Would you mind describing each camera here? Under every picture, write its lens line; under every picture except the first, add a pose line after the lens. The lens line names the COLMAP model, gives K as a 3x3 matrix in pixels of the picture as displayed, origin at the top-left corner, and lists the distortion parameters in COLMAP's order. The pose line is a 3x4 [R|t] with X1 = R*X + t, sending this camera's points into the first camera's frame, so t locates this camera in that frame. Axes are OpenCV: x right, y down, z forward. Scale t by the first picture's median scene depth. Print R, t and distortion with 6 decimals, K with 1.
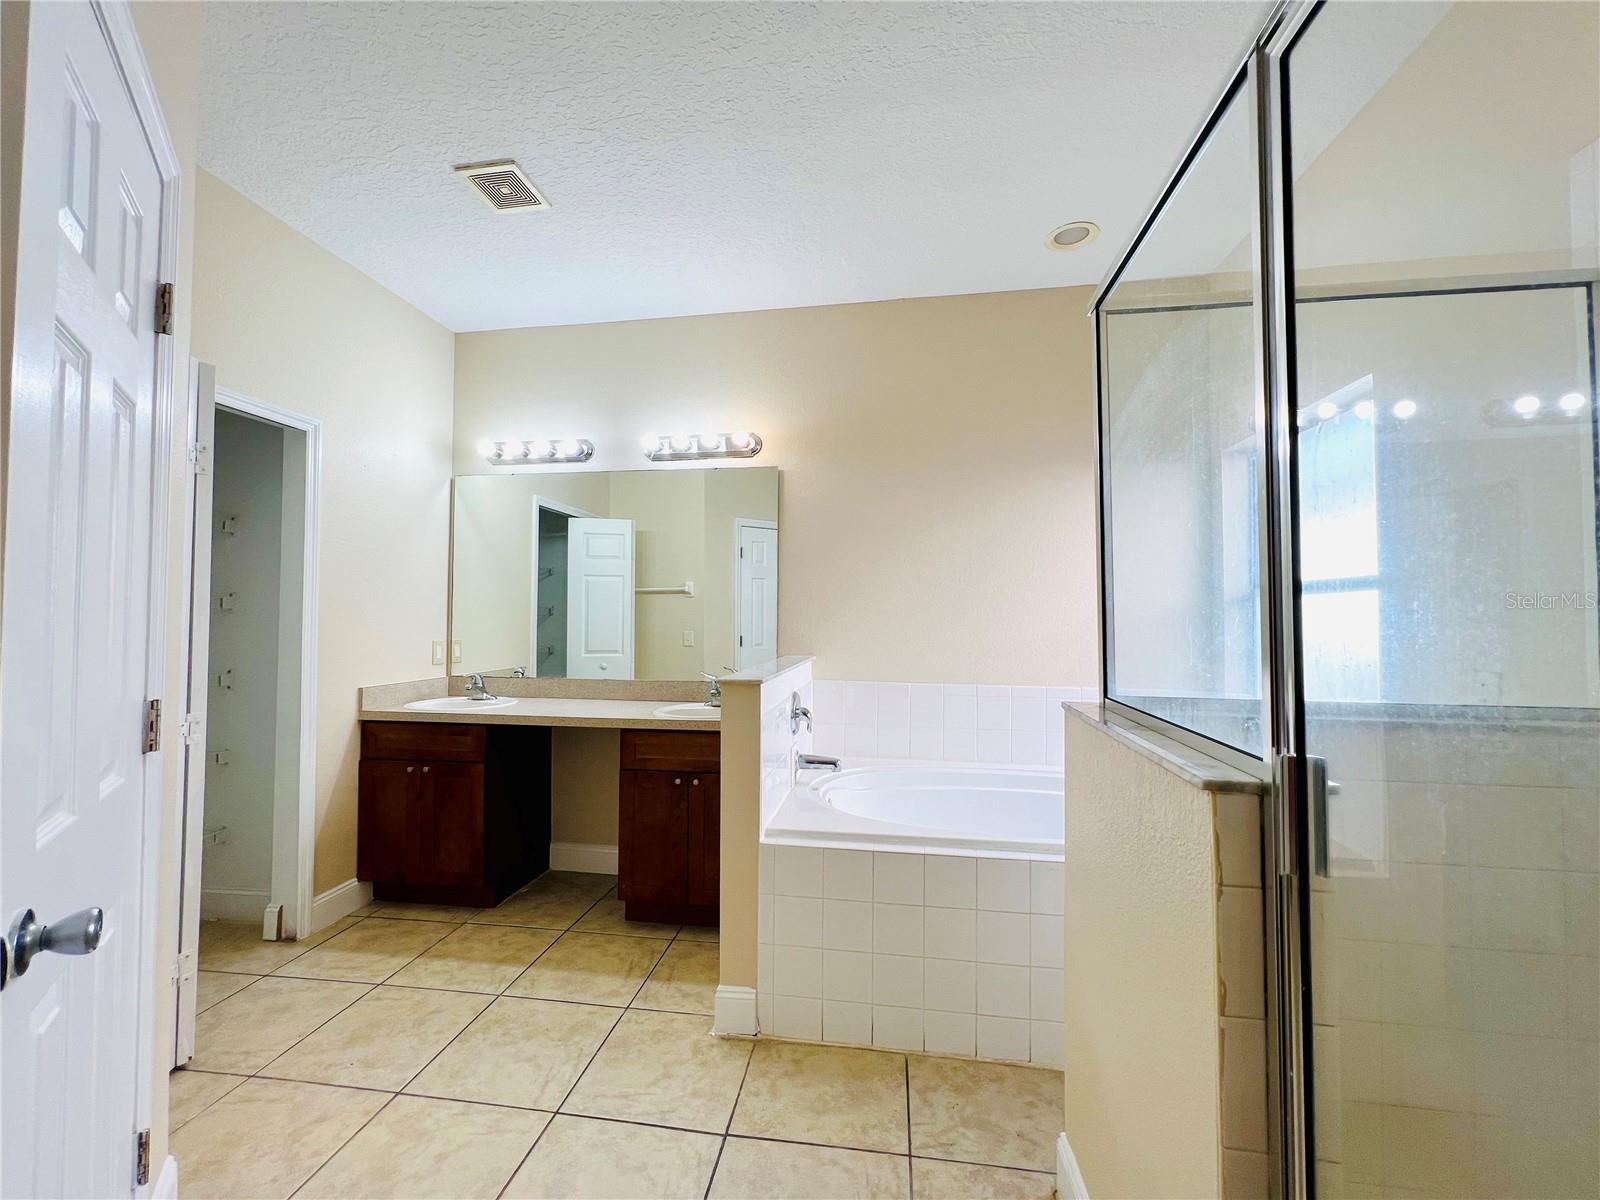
lens RADIAL K [[643.3, 0, 800.0], [0, 643.3, 600.0], [0, 0, 1]] dist [-0.001884, -0.000124]
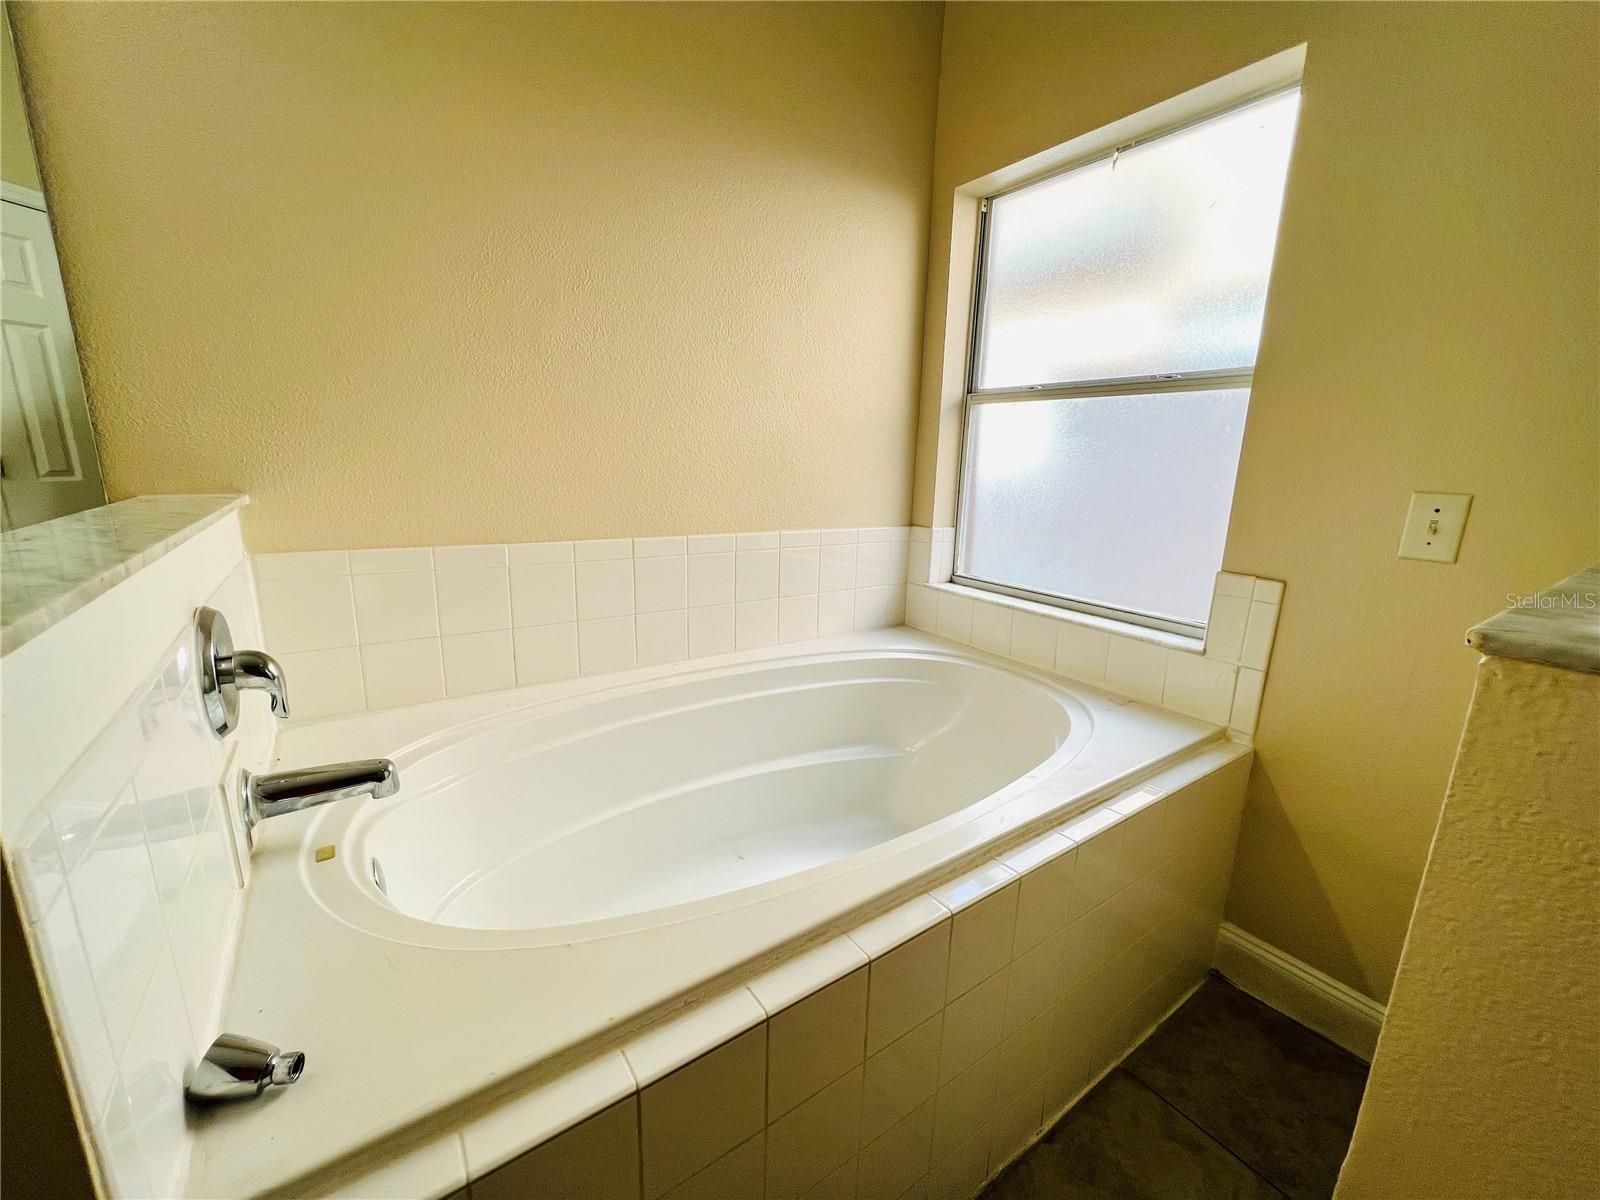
lens RADIAL K [[643.3, 0, 800.0], [0, 643.3, 600.0], [0, 0, 1]] dist [-0.001884, -0.000124]
pose [[0.713534, -0.138185, 0.686858, -0.015088], [-0.042427, 0.970035, 0.239230, 0.049667], [-0.699335, -0.199841, 0.686290, 0.580152]]
